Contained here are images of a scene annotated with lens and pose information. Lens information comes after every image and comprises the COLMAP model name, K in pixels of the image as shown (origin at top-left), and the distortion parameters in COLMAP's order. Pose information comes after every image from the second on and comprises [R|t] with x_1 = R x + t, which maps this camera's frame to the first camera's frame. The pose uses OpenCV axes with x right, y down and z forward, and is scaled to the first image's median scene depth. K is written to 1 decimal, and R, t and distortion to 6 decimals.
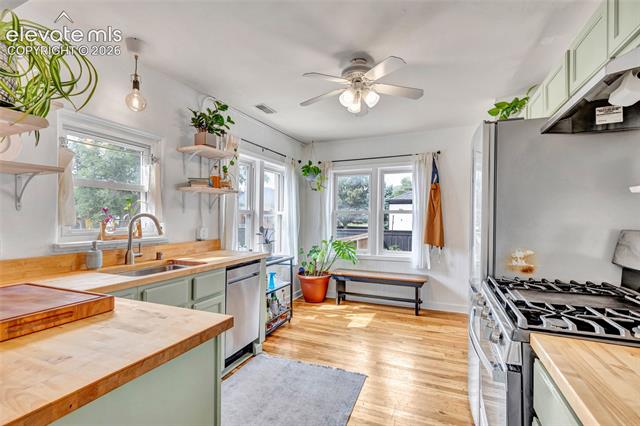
lens RADIAL K [[292.8, 0, 317.8], [0, 292.8, 214.6], [0, 0, 1]] dist [0.014140, -0.003074]
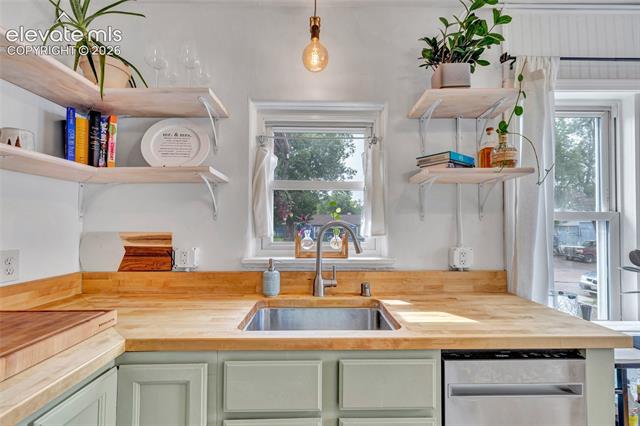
lens RADIAL K [[292.8, 0, 323.3], [0, 292.8, 215.2], [0, 0, 1]] dist [0.014140, -0.003074]
pose [[0.424376, -0.044519, -0.904391, -0.008952], [0.006963, 0.998922, -0.045905, 0.009345], [0.905459, 0.013183, 0.424229, 0.506698]]
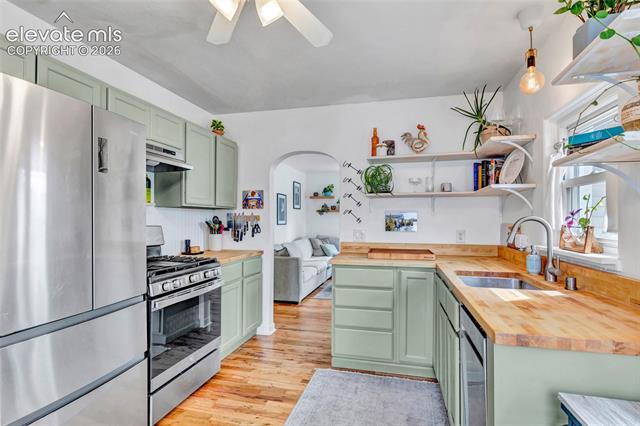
lens RADIAL K [[319.4, 0, 319.9], [0, 319.4, 216.5], [0, 0, 1]] dist [-0.002010, 0.000098]
pose [[-0.986230, -0.006403, -0.165255, 0.073279], [-0.003886, 0.999872, -0.015547, 0.008713], [0.165333, -0.014691, -0.986128, 1.209041]]
